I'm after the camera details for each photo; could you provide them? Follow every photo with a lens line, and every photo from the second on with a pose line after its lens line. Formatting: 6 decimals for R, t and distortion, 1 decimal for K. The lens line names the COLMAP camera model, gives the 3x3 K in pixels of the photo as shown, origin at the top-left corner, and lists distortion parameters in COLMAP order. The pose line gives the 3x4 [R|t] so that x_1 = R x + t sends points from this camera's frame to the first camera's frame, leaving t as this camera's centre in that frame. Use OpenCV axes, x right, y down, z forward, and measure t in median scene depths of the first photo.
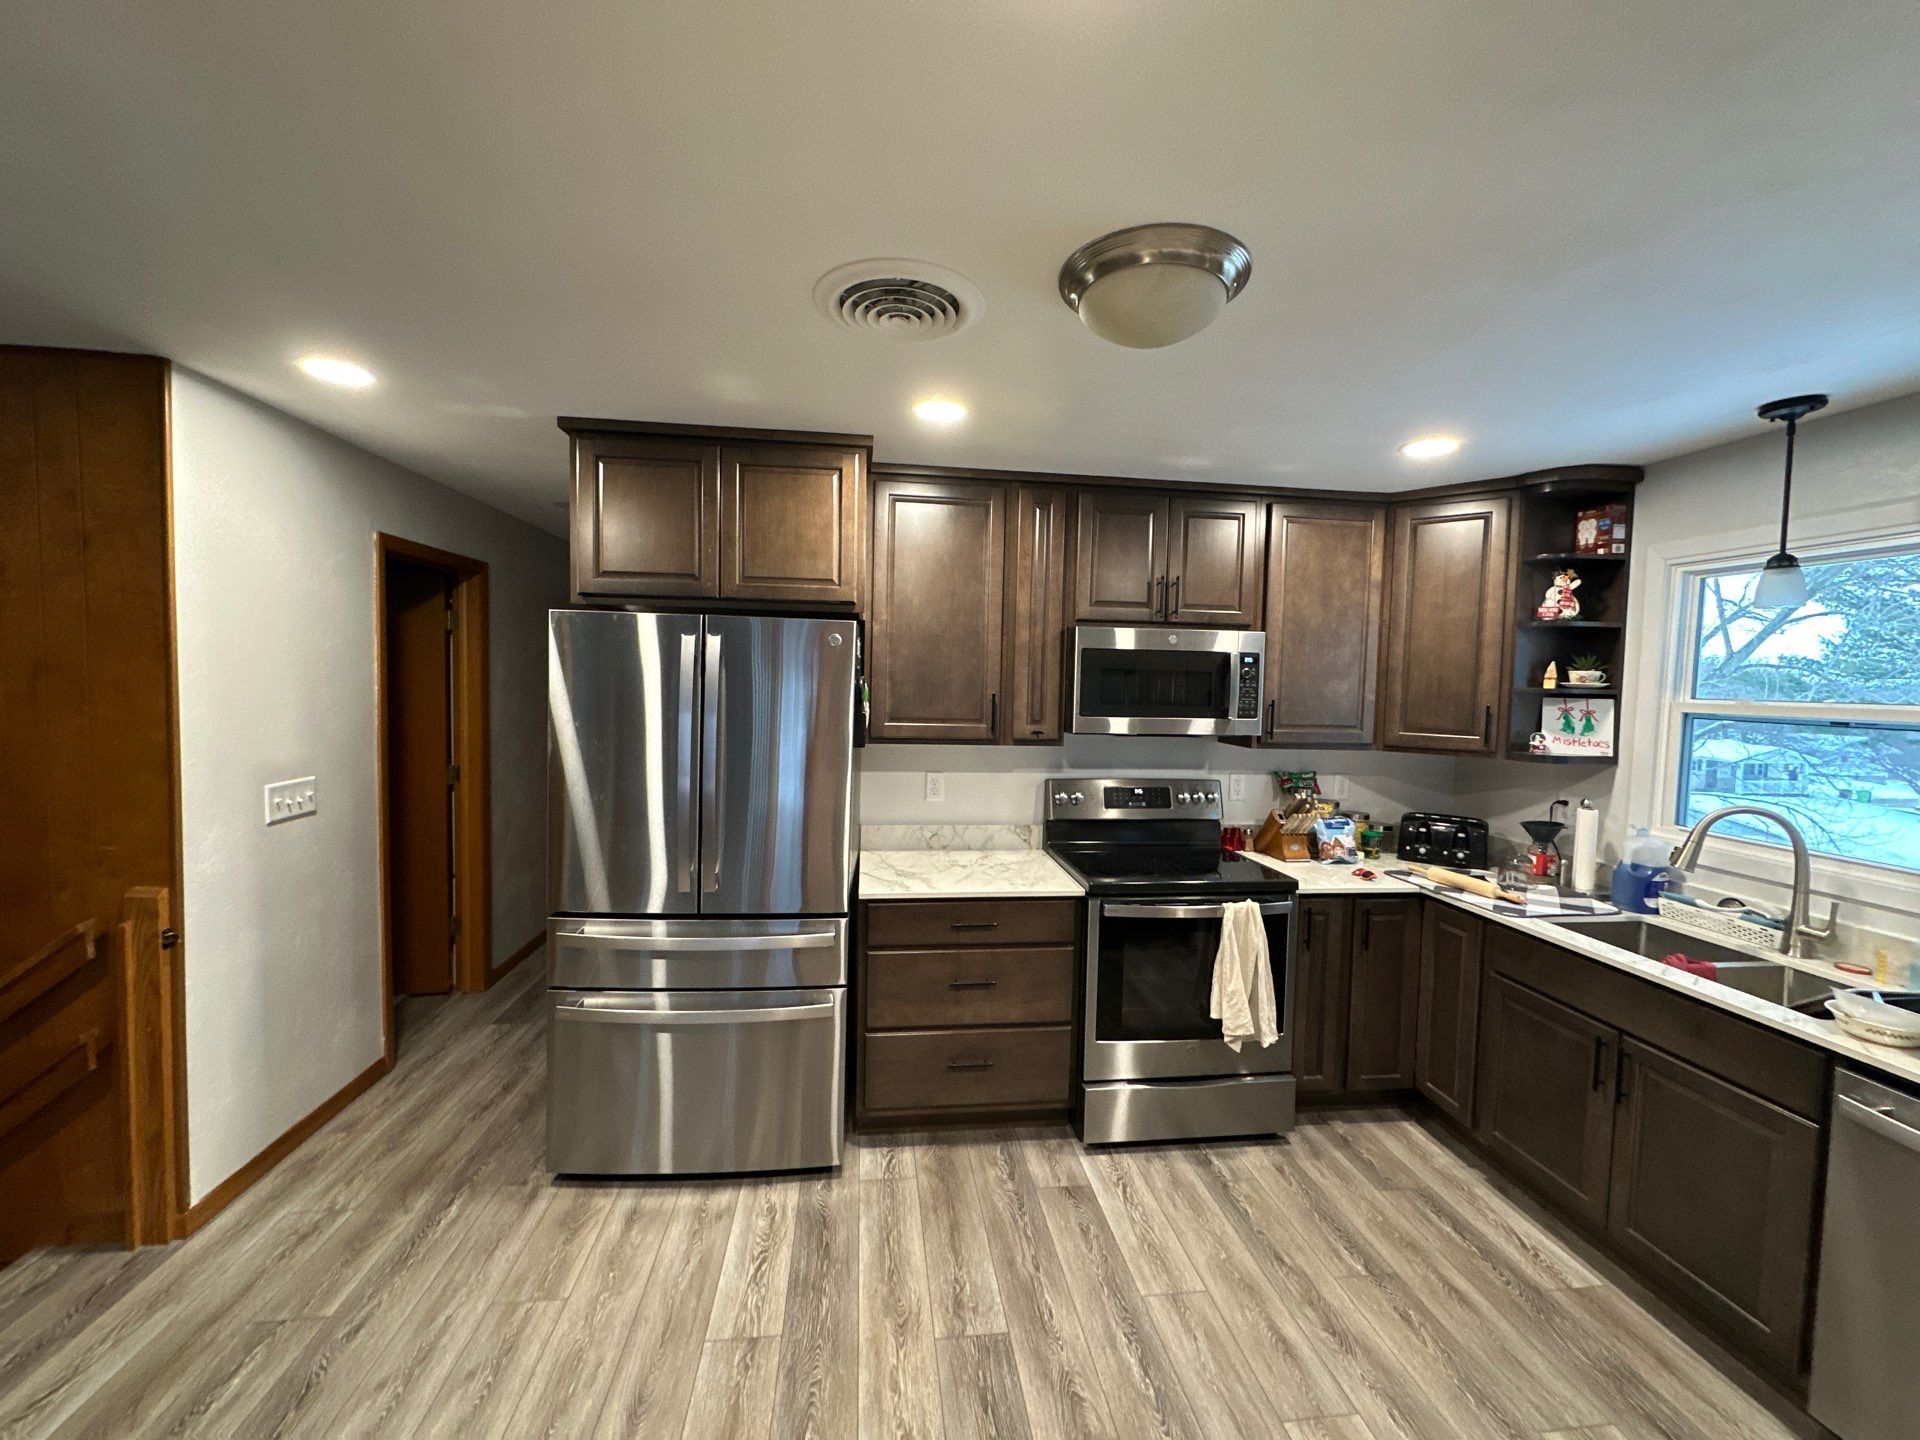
lens RADIAL K [[761.9, 0, 961.5], [0, 761.9, 717.7], [0, 0, 1]] dist [-0.004968, 0.001428]
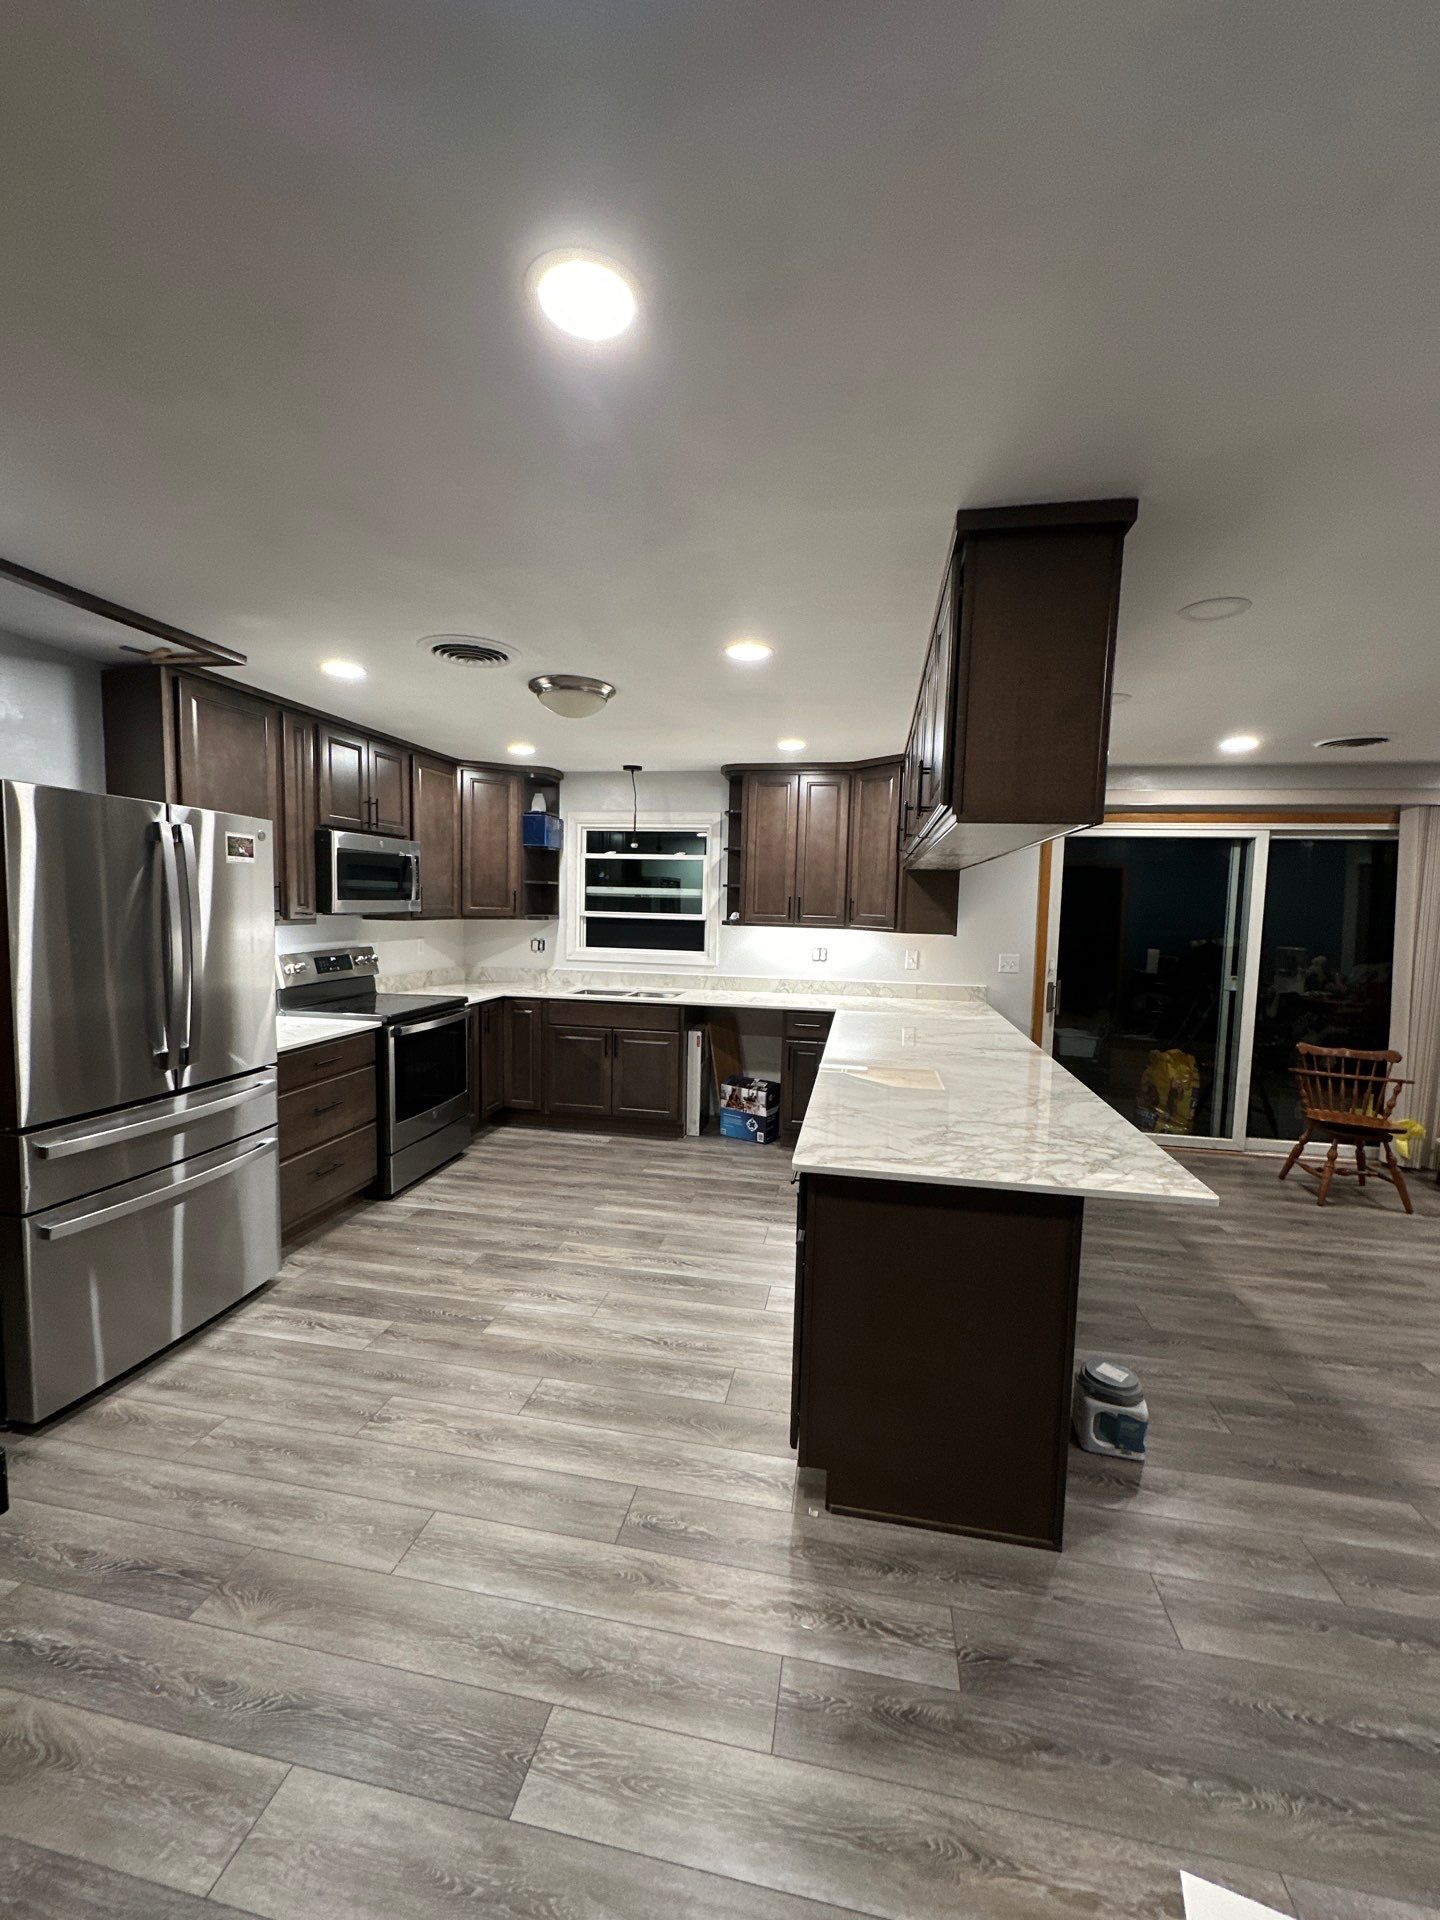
lens RADIAL K [[761.9, 0, 722.1], [0, 761.9, 960.0], [0, 0, 1]] dist [-0.004968, 0.001428]
pose [[0.307501, -0.090820, 0.947204, -0.923944], [0.031899, 0.995859, 0.085130, 0.010891], [-0.951013, 0.004037, 0.309125, -0.035197]]
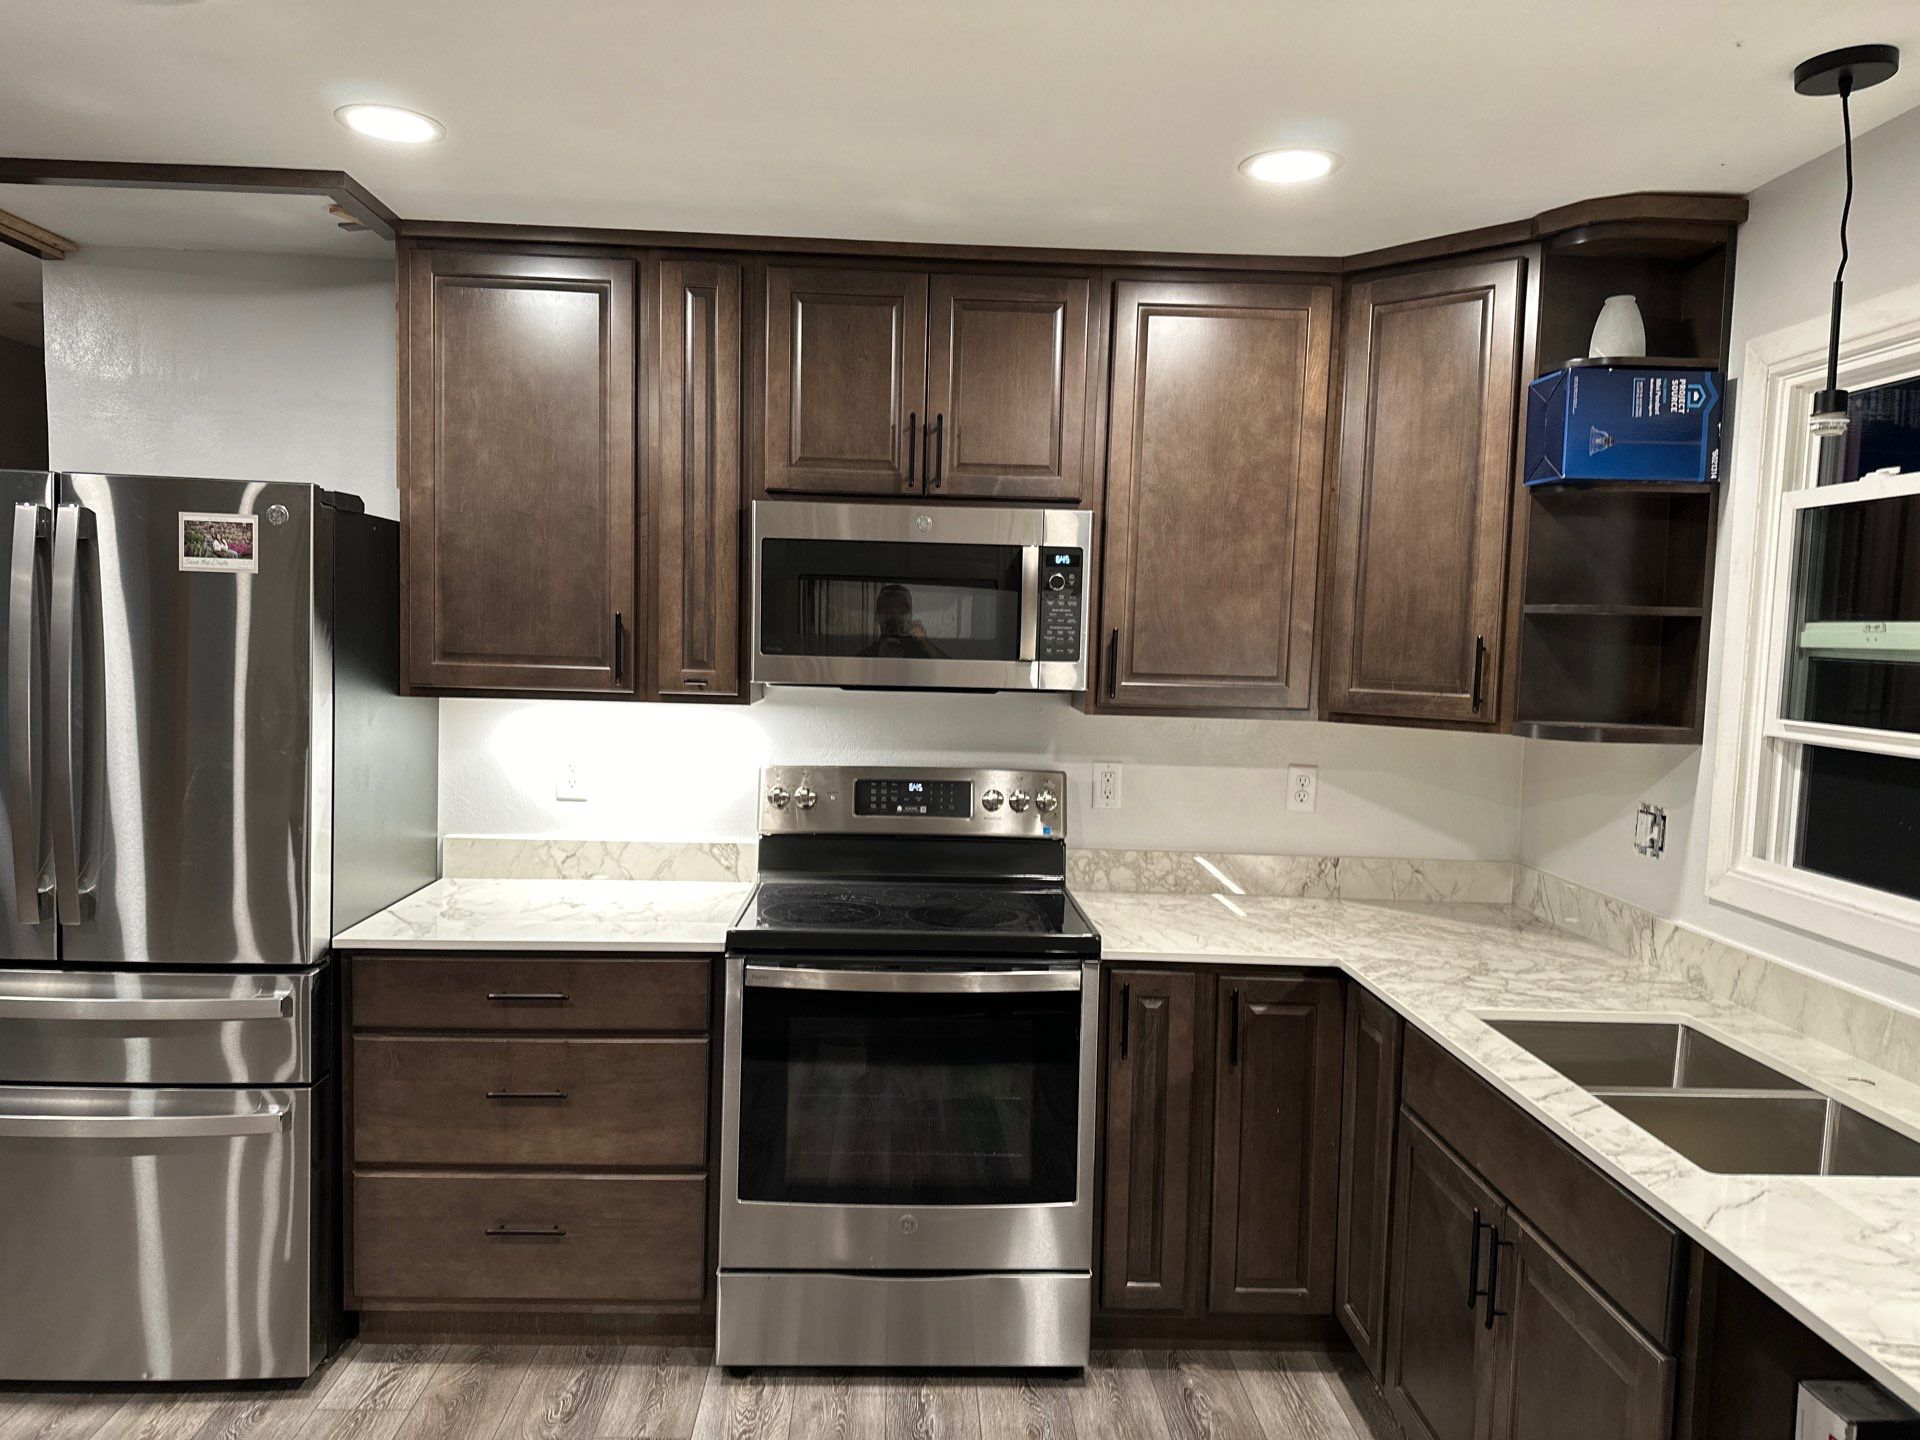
lens RADIAL K [[1332.7, 0, 958.5], [0, 1332.7, 730.2], [0, 0, 1]] dist [0.073678, -0.093154]
pose [[0.996166, 0.011225, -0.086762, 0.411427], [-0.009230, 0.999685, 0.023359, 0.032820], [0.086997, -0.022469, 0.995955, -0.015537]]
